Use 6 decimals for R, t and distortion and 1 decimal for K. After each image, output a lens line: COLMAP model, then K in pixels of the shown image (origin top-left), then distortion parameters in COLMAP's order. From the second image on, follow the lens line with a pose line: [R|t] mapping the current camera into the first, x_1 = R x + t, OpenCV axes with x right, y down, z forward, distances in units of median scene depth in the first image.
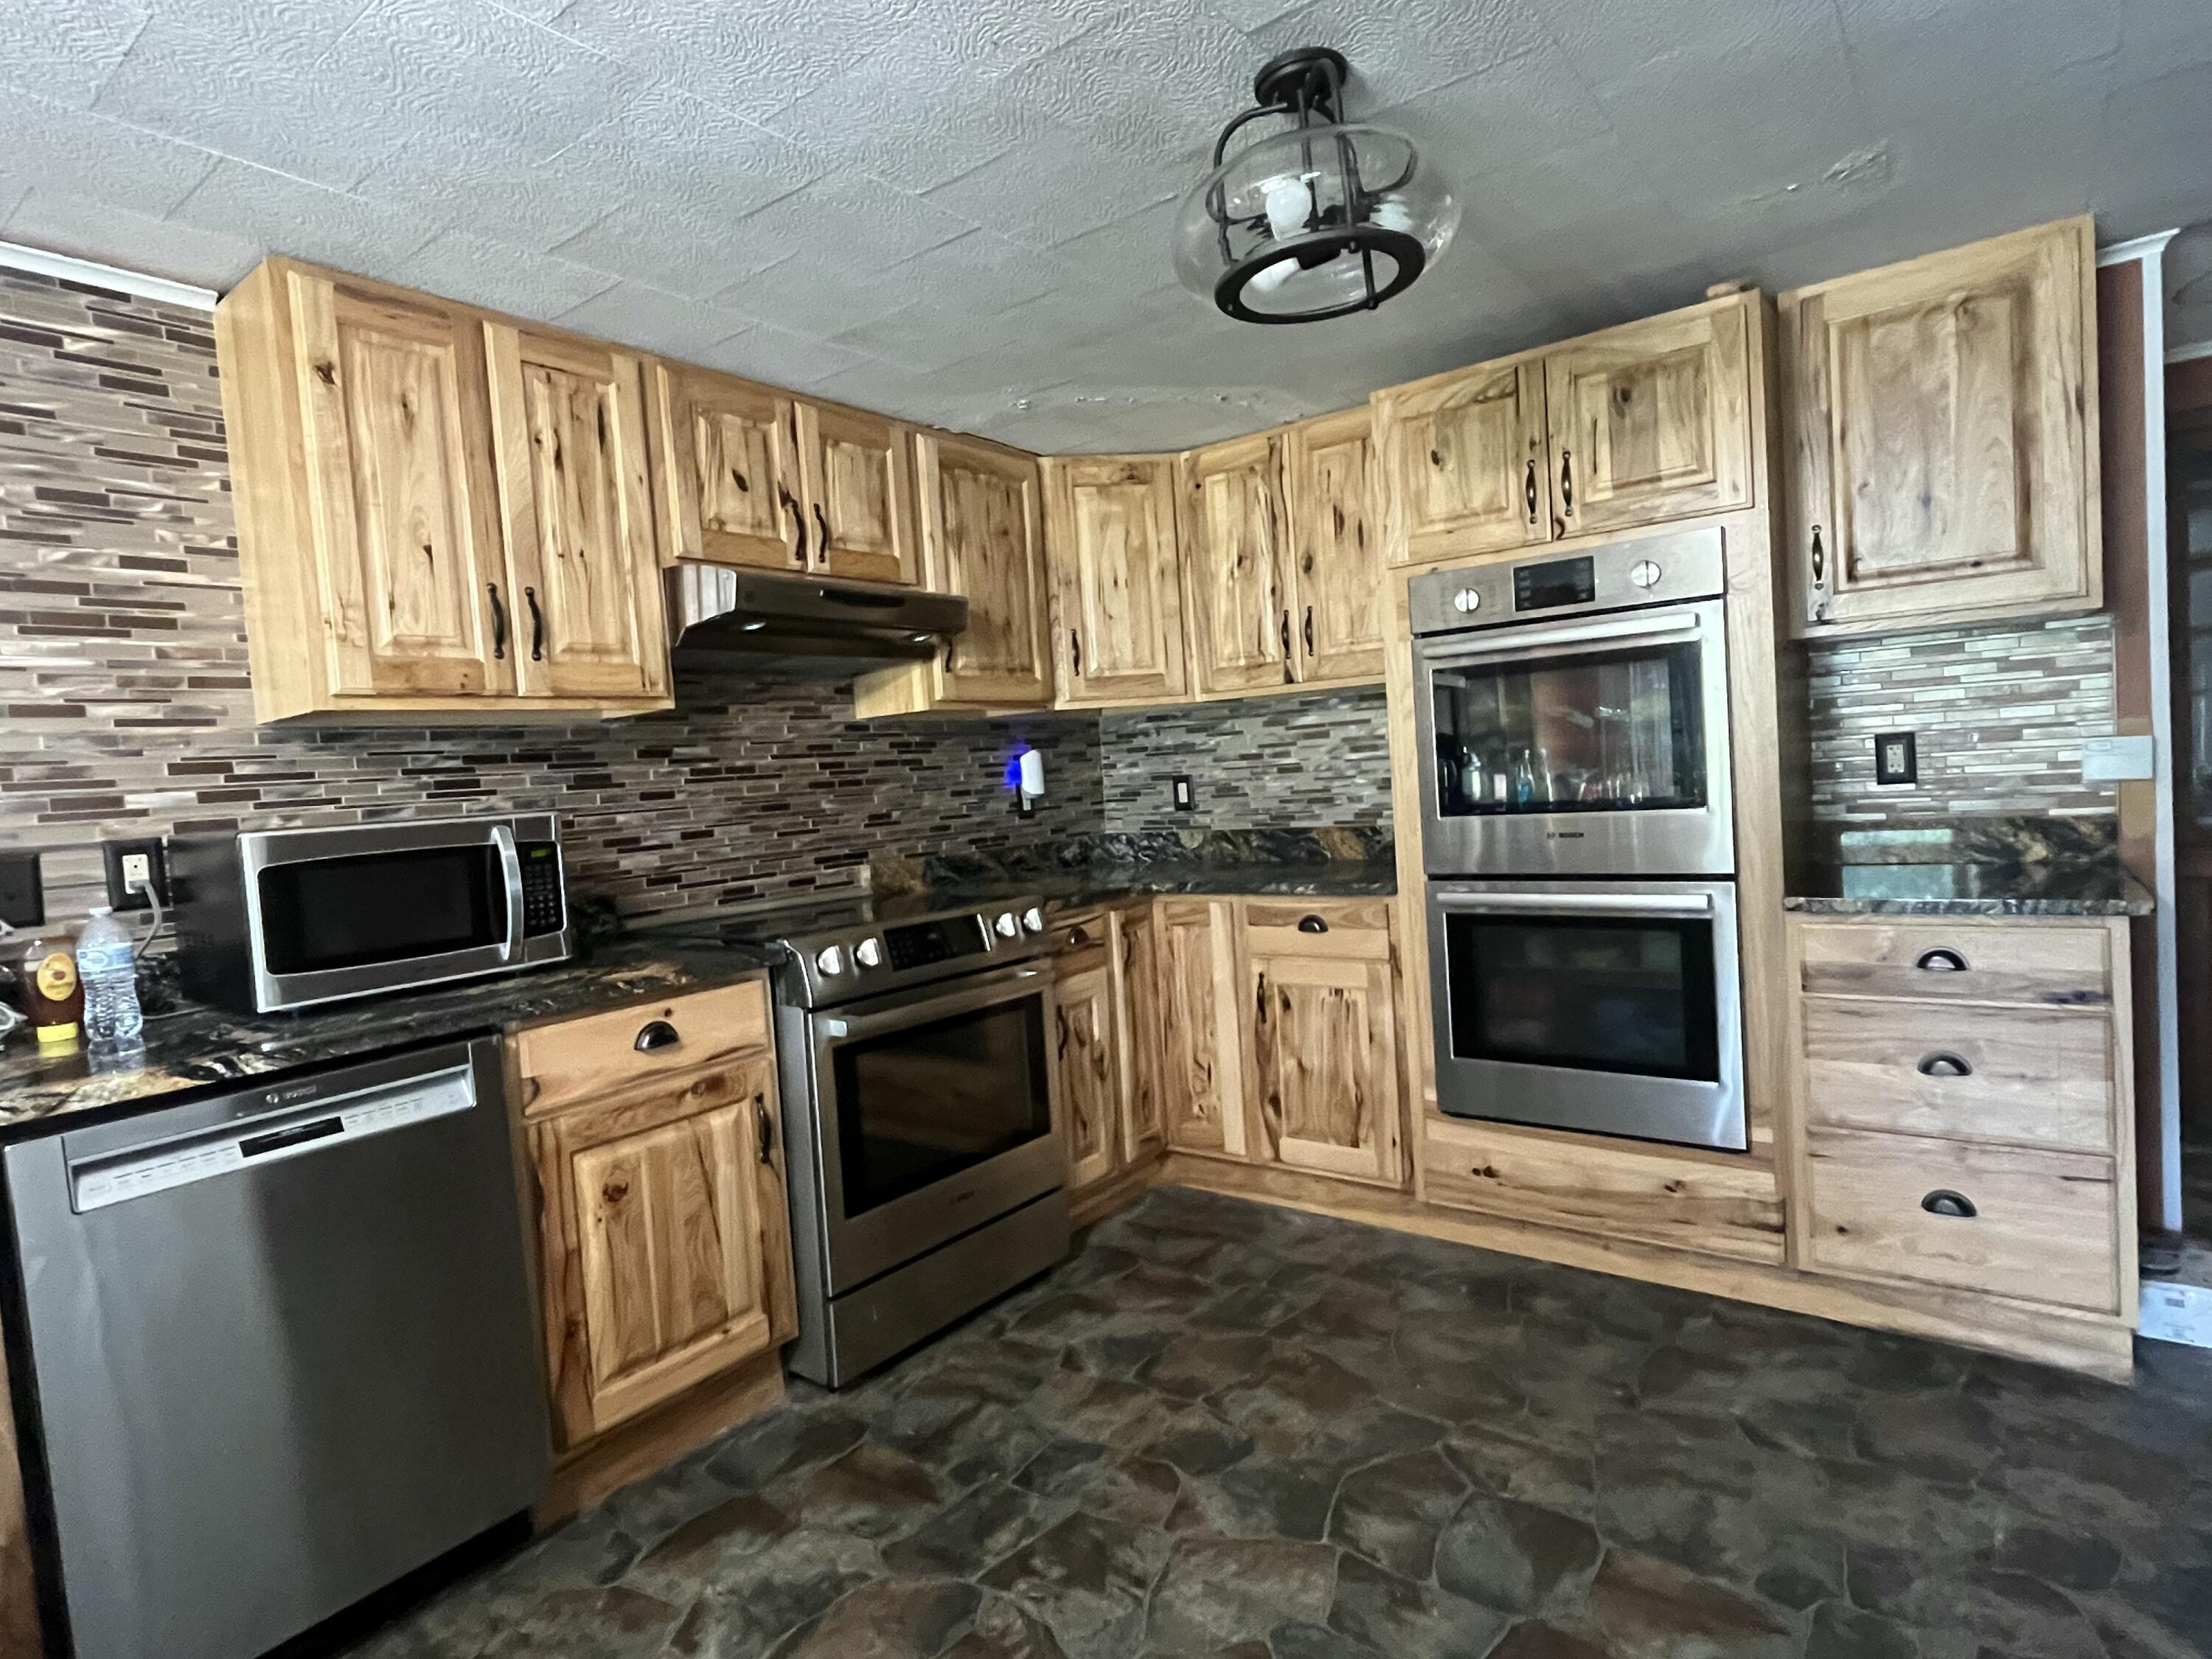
lens RADIAL K [[1127.3, 0, 1105.1], [0, 1127.3, 825.2], [0, 0, 1]] dist [-0.002583, -0.001014]
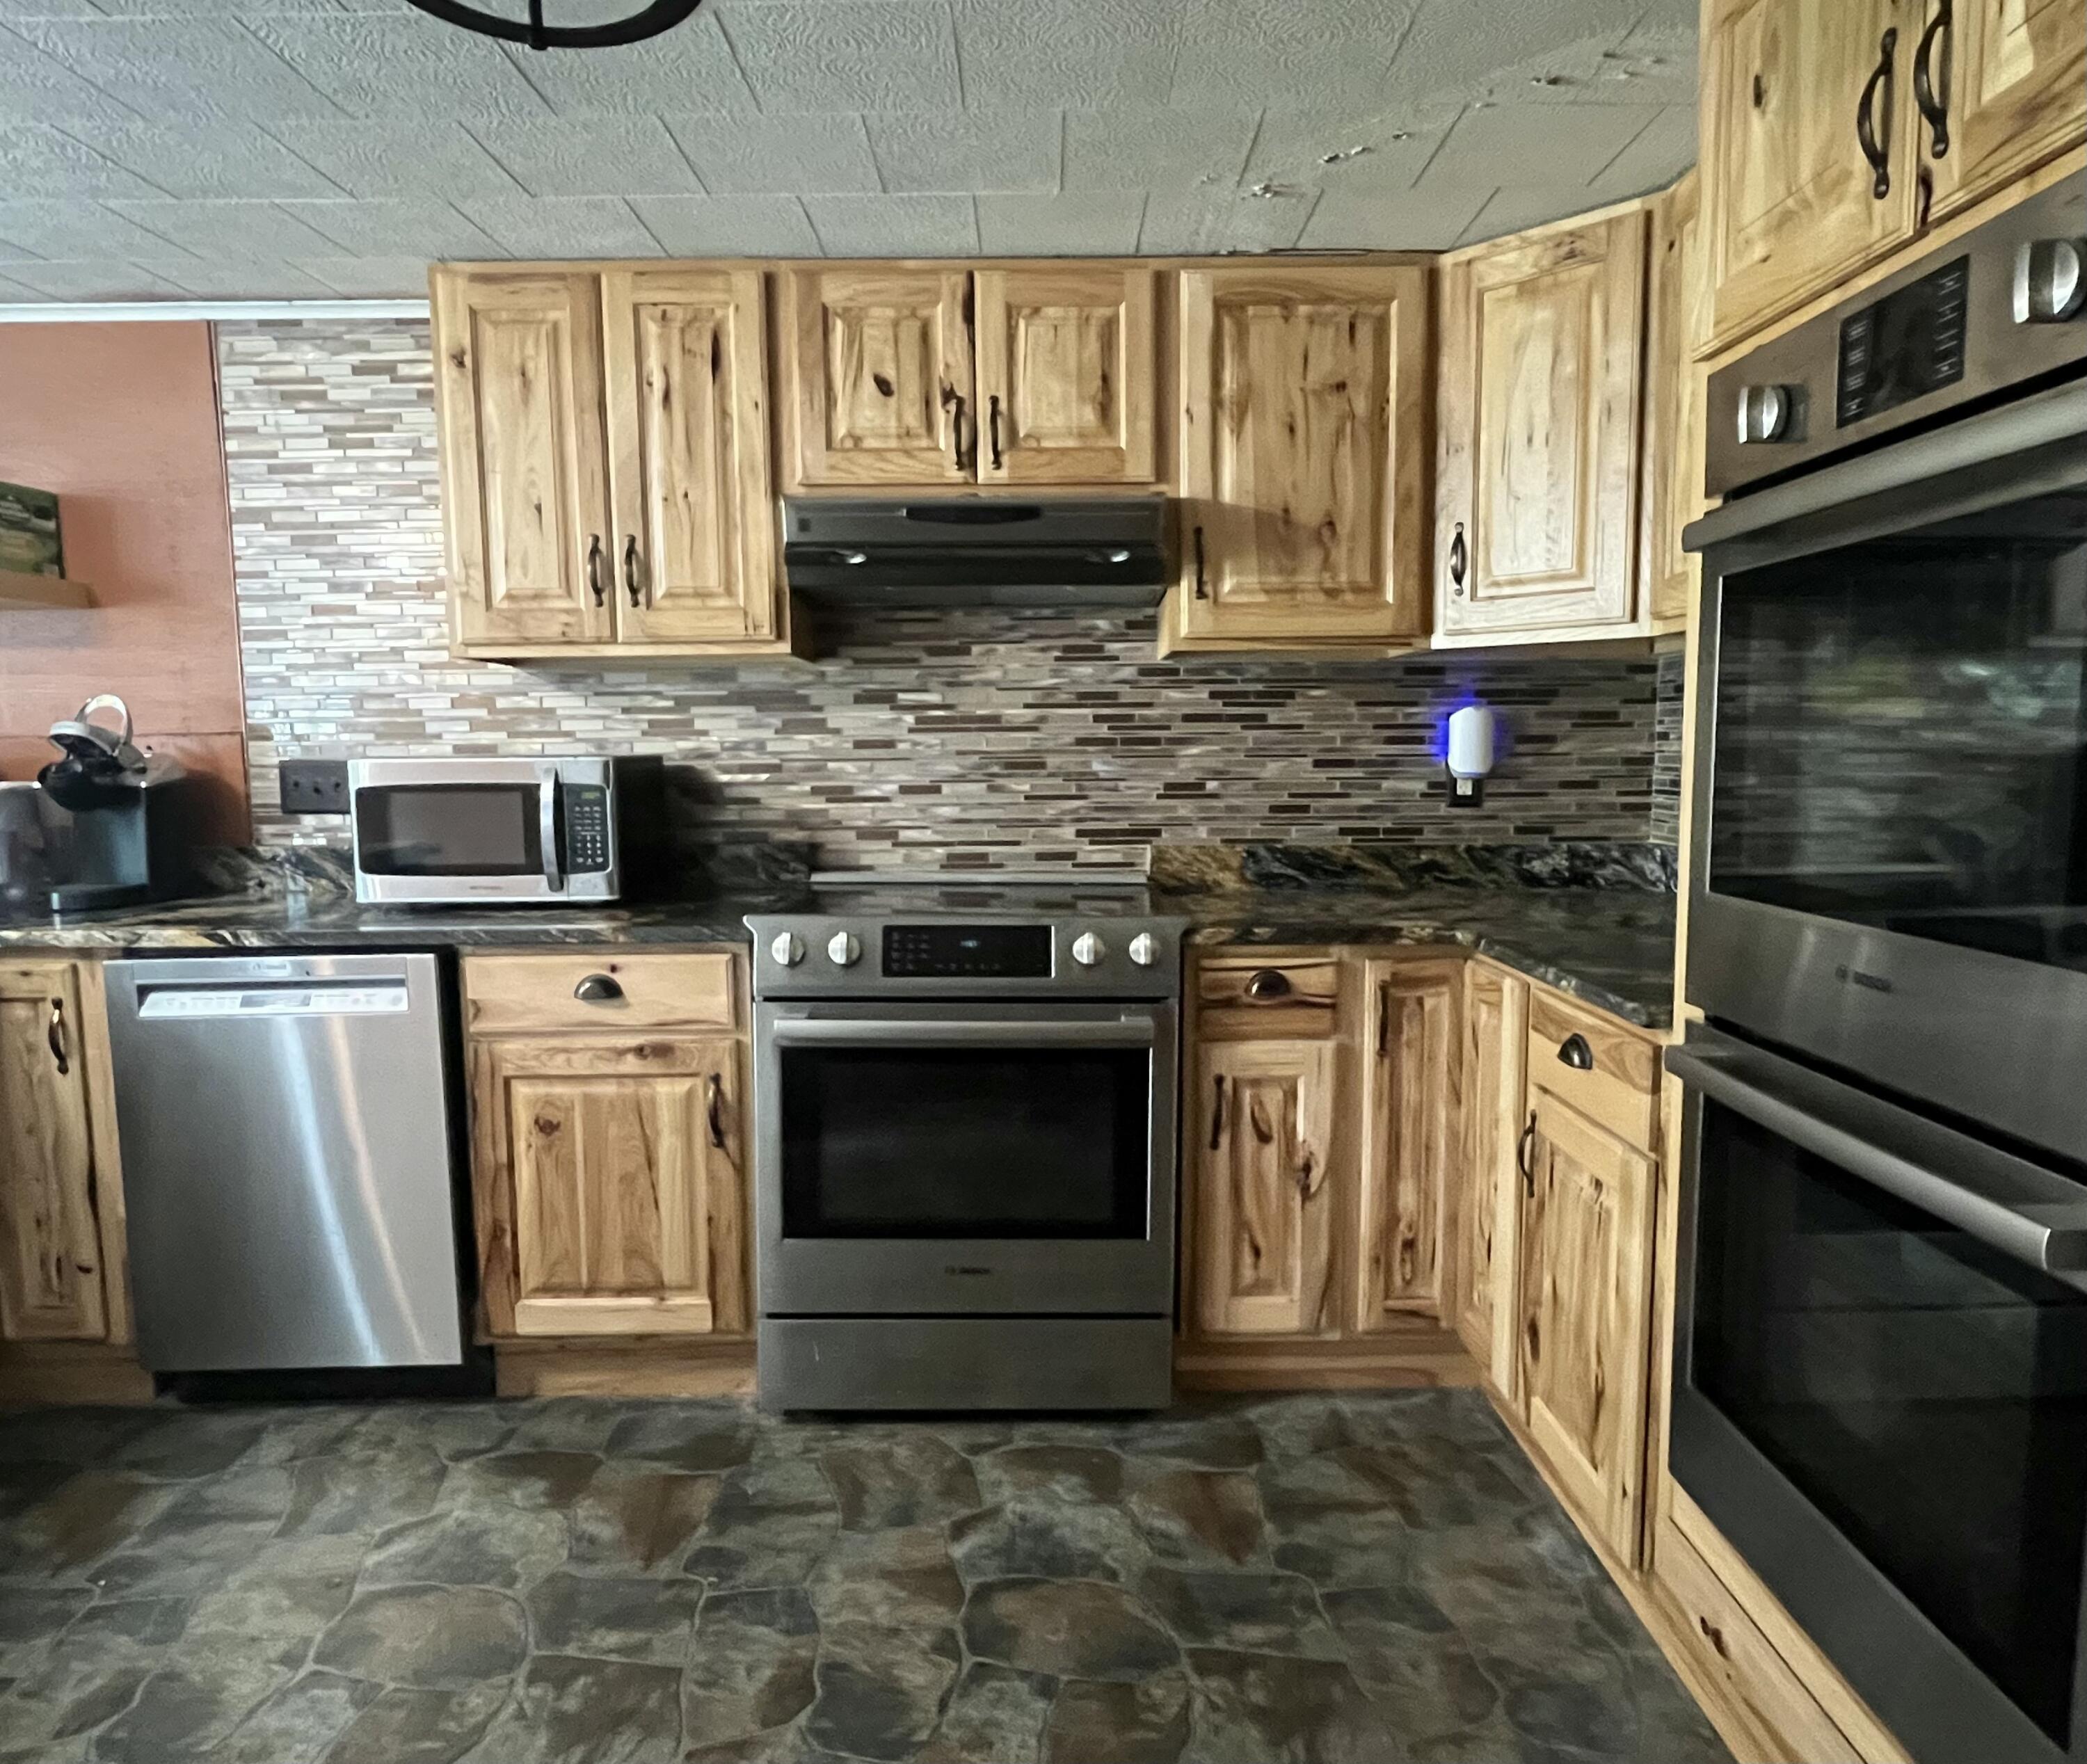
lens RADIAL K [[1285.5, 0, 1049.6], [0, 1285.5, 880.1], [0, 0, 1]] dist [-0.004140, -0.003664]
pose [[0.626537, 0.142688, -0.766219, 0.577386], [-0.070989, 0.989460, 0.126213, -0.065340], [0.776152, -0.024684, 0.630062, 0.481263]]
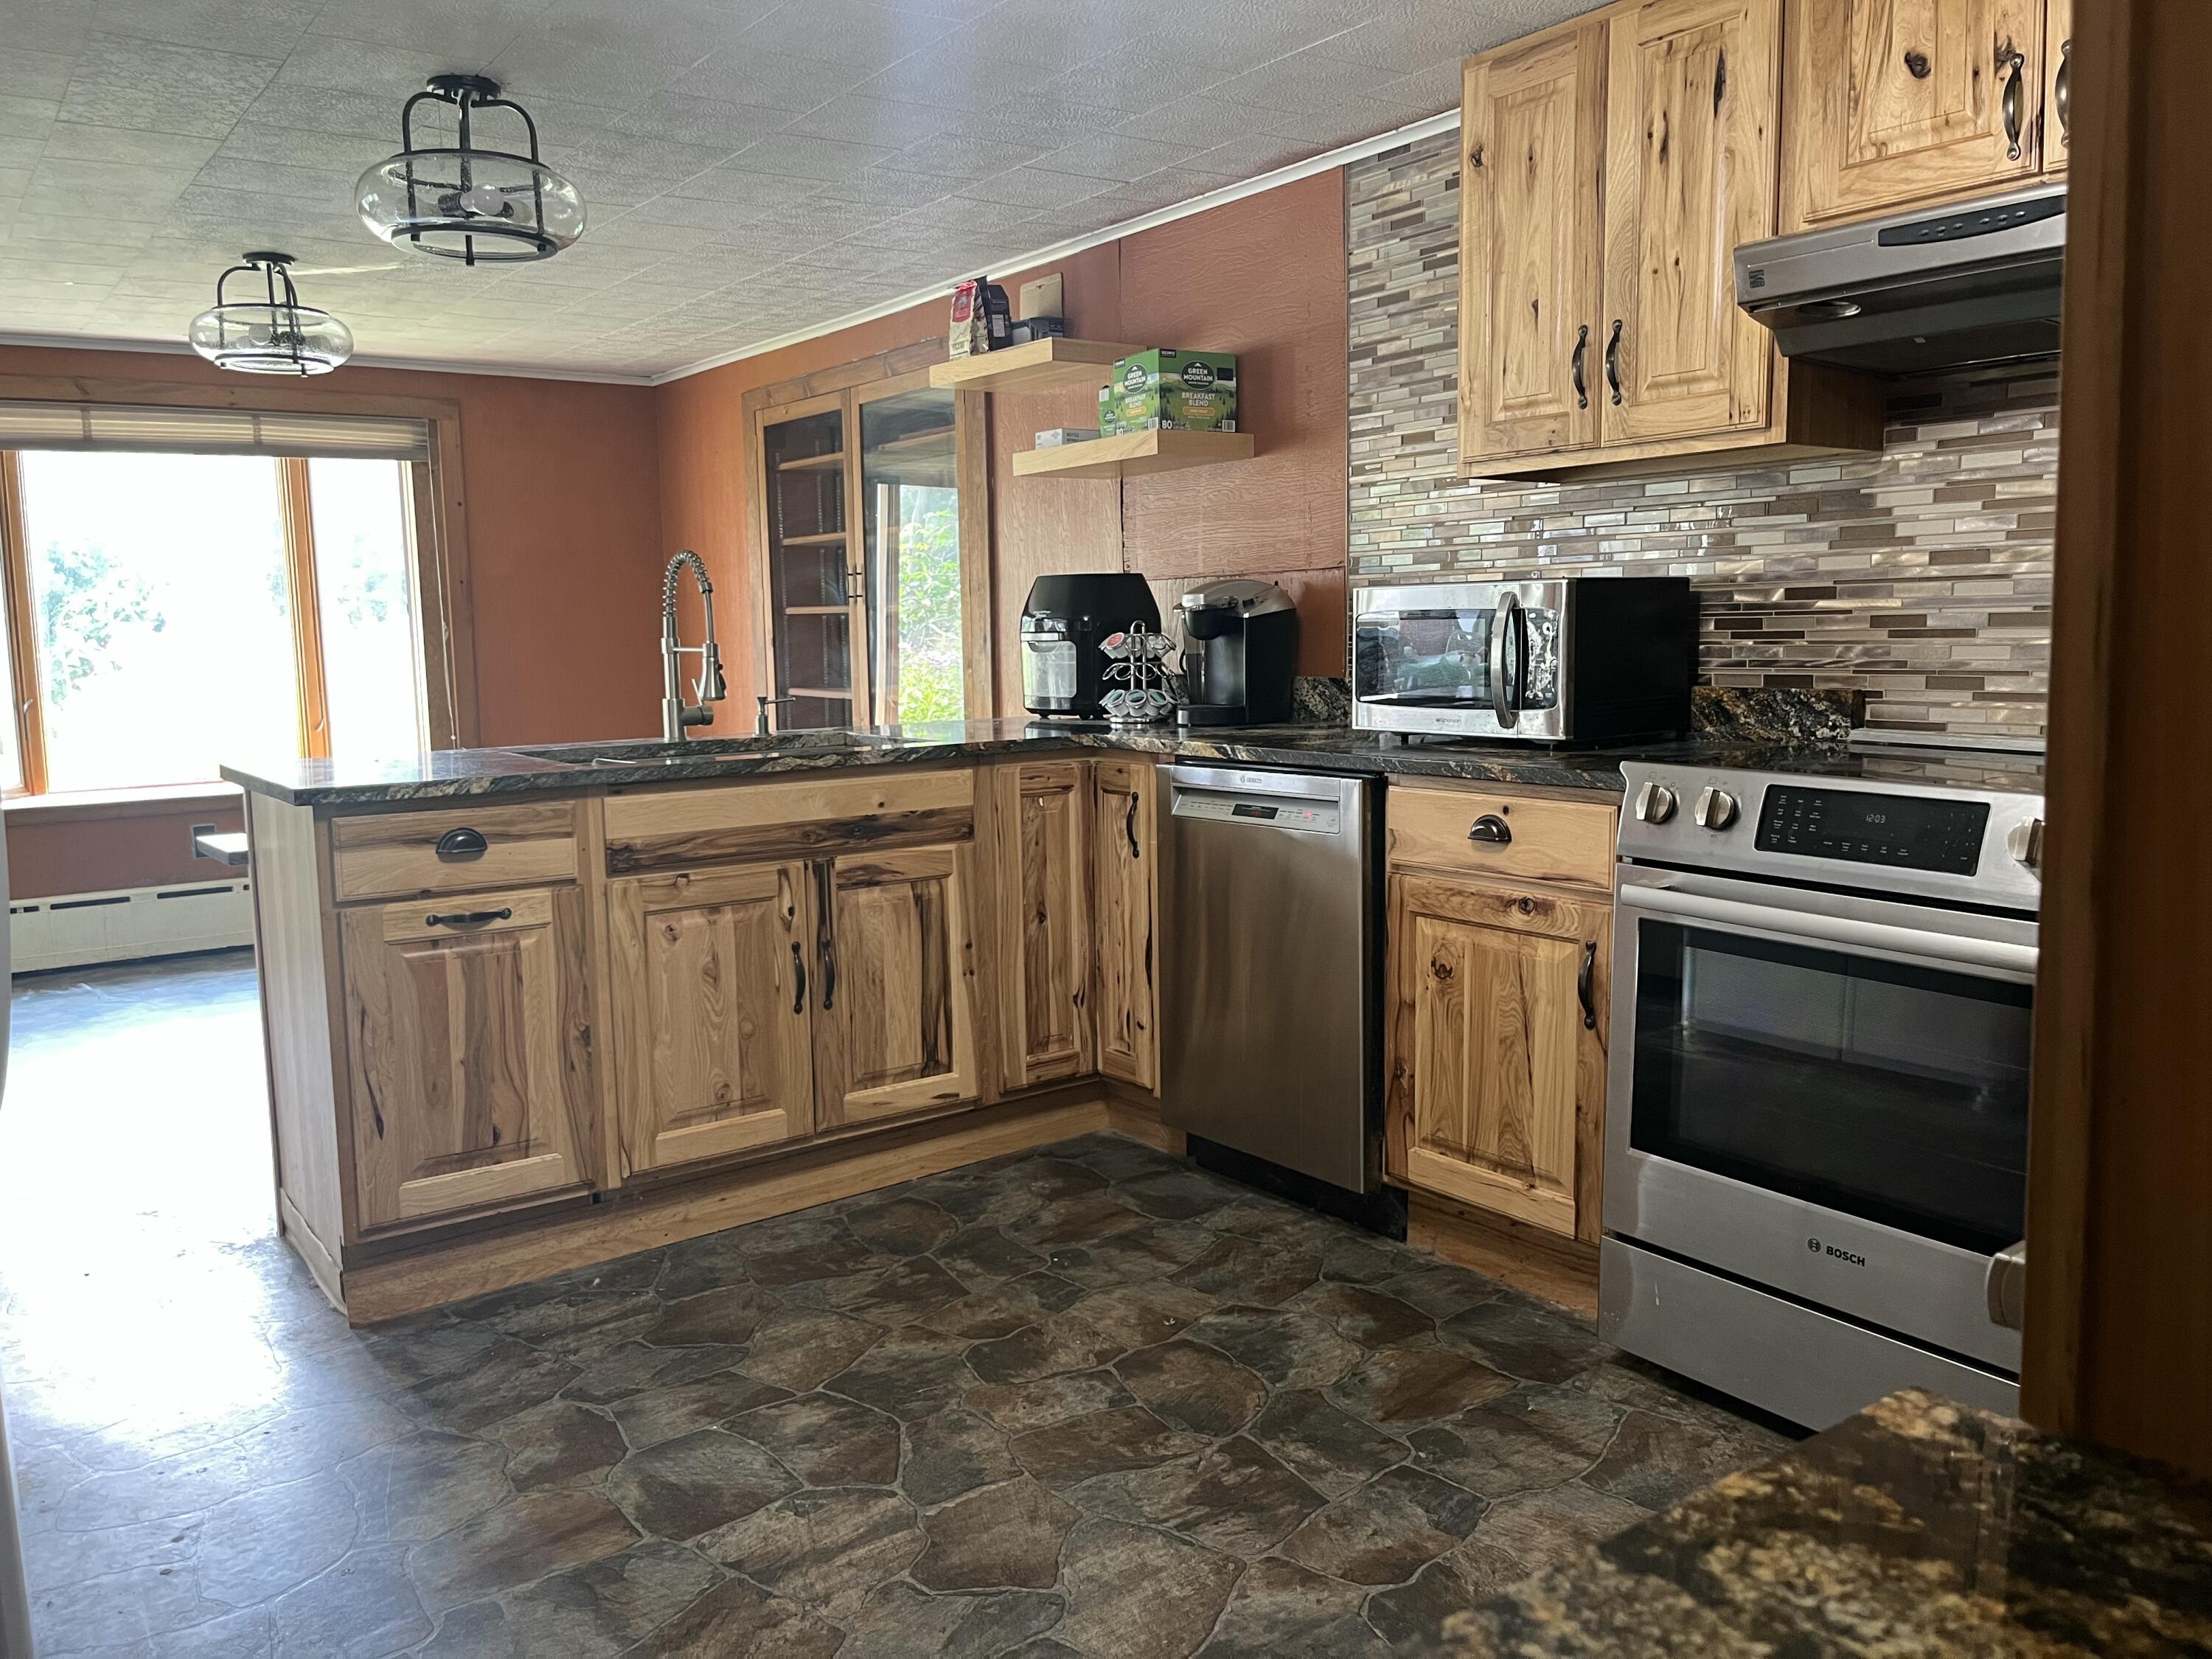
lens RADIAL K [[1702.9, 0, 1125.7], [0, 1702.9, 815.5], [0, 0, 1]] dist [0.054406, -0.074791]
pose [[-0.264192, 0.178649, -0.947780, 0.811272], [-0.012364, 0.981987, 0.188544, -0.068175], [0.964391, 0.061530, -0.257224, 0.866770]]
